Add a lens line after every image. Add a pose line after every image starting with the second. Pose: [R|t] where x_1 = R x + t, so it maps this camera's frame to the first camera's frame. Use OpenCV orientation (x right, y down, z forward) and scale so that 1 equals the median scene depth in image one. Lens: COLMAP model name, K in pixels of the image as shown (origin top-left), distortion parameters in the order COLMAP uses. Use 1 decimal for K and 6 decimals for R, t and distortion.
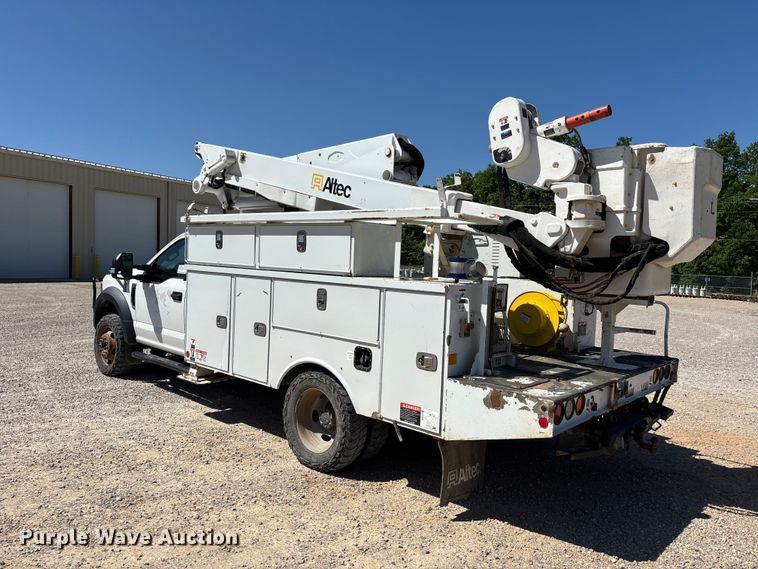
lens RADIAL K [[571.2, 0, 381.1], [0, 571.2, 281.9], [0, 0, 1]] dist [0.073955, -0.101633]
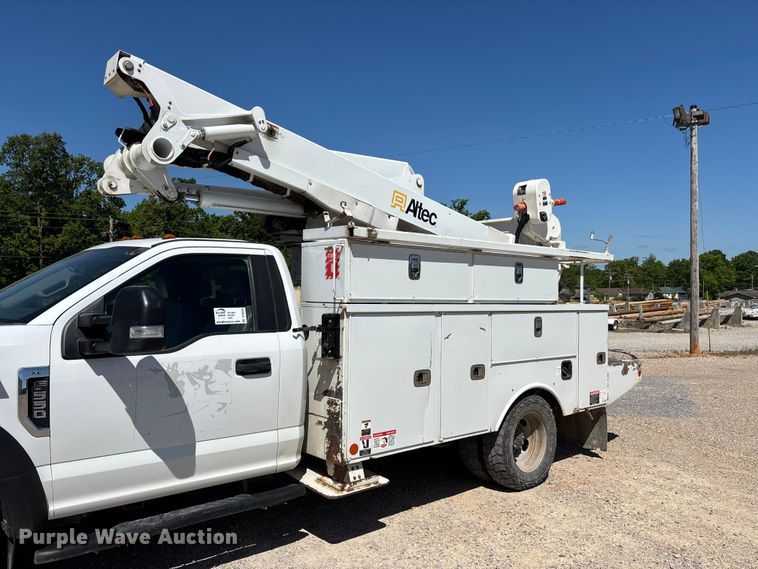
lens RADIAL K [[574.4, 0, 377.4], [0, 574.4, 282.8], [0, 0, 1]] dist [0.057887, -0.065585]
pose [[0.119844, -0.016217, 0.992660, -1.099630], [0.035255, 0.999305, 0.012069, -0.069095], [-0.992167, 0.033550, 0.120332, 1.041281]]
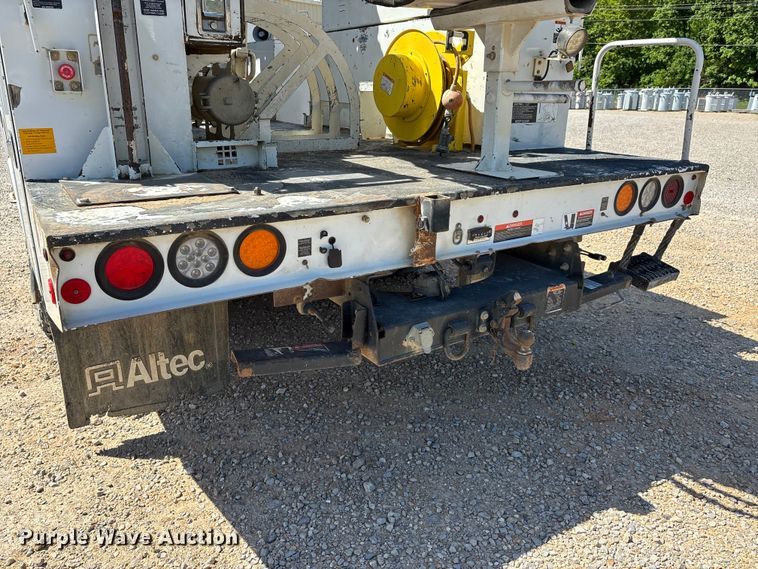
lens RADIAL K [[574.4, 0, 377.4], [0, 574.4, 282.8], [0, 0, 1]] dist [0.057887, -0.065585]
pose [[0.964364, 0.057990, -0.258147, 0.374660], [0.015273, 0.961857, 0.273125, 0.090302], [0.264140, -0.267334, 0.926694, 0.458584]]
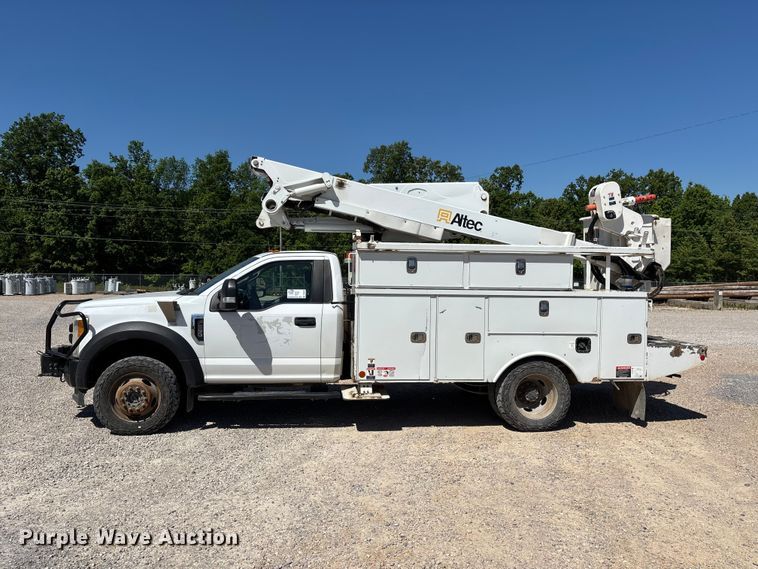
lens RADIAL K [[571.2, 0, 381.1], [0, 571.2, 281.9], [0, 0, 1]] dist [0.073955, -0.101633]
pose [[0.641862, -0.041938, 0.765672, -1.279507], [0.043106, 0.998898, 0.018577, -0.069326], [-0.765607, 0.021081, 0.642963, 0.354945]]
